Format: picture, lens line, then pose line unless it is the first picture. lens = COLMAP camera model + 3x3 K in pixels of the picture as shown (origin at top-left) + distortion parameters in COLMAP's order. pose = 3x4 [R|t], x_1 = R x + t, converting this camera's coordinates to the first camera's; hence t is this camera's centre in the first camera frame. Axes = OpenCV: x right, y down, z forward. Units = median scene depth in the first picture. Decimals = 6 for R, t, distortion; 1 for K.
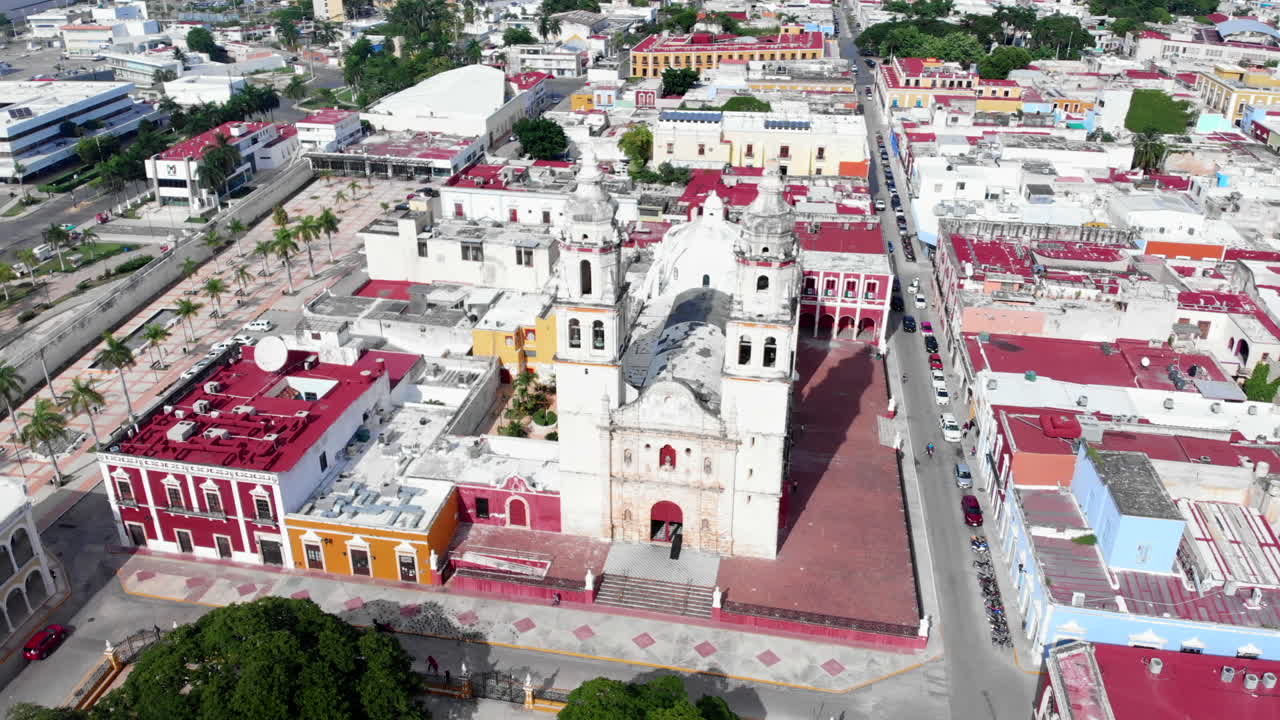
lens RADIAL K [[1035.6, 0, 642.0], [0, 1035.6, 358.8], [0, 0, 1]] dist [0.013479, 0.001350]
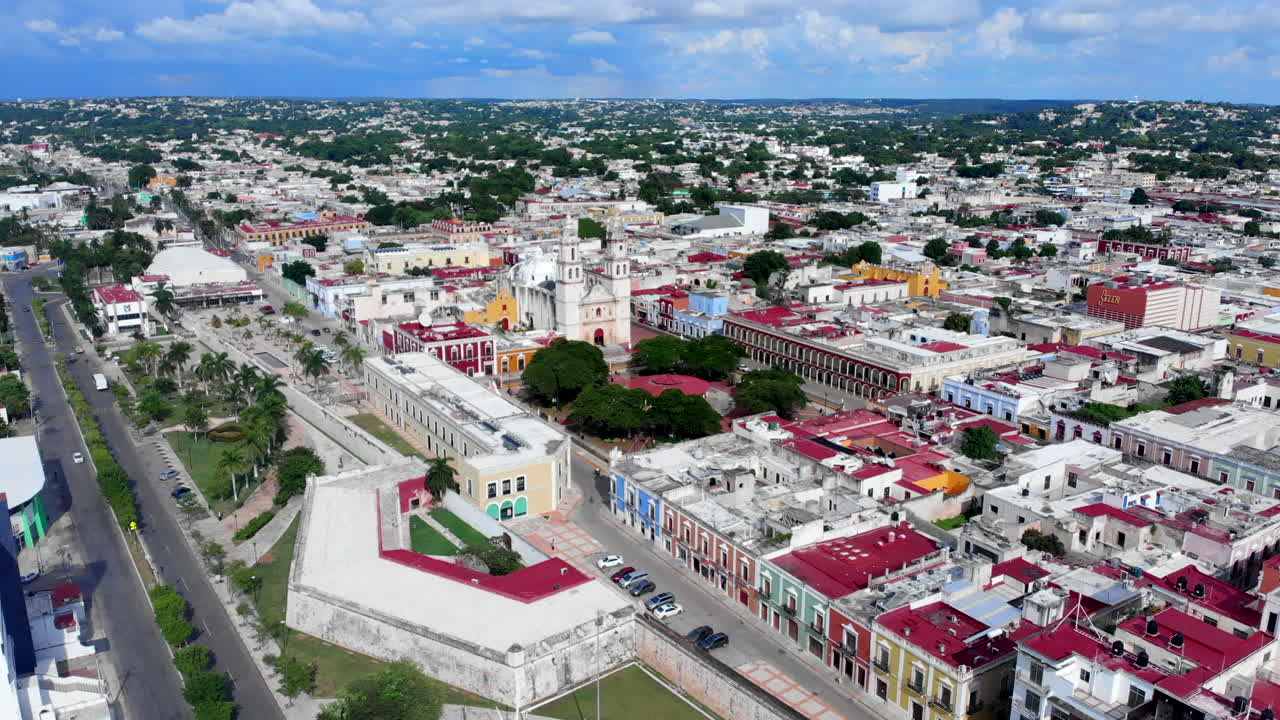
lens RADIAL K [[1035.6, 0, 640.9], [0, 1035.6, 360.1], [0, 0, 1]] dist [0.013479, 0.001350]
pose [[0.744559, -0.163181, 0.647305, -1.835187], [0.287274, 0.953607, -0.090037, 0.527376], [-0.602582, 0.252992, 0.756895, -1.317317]]
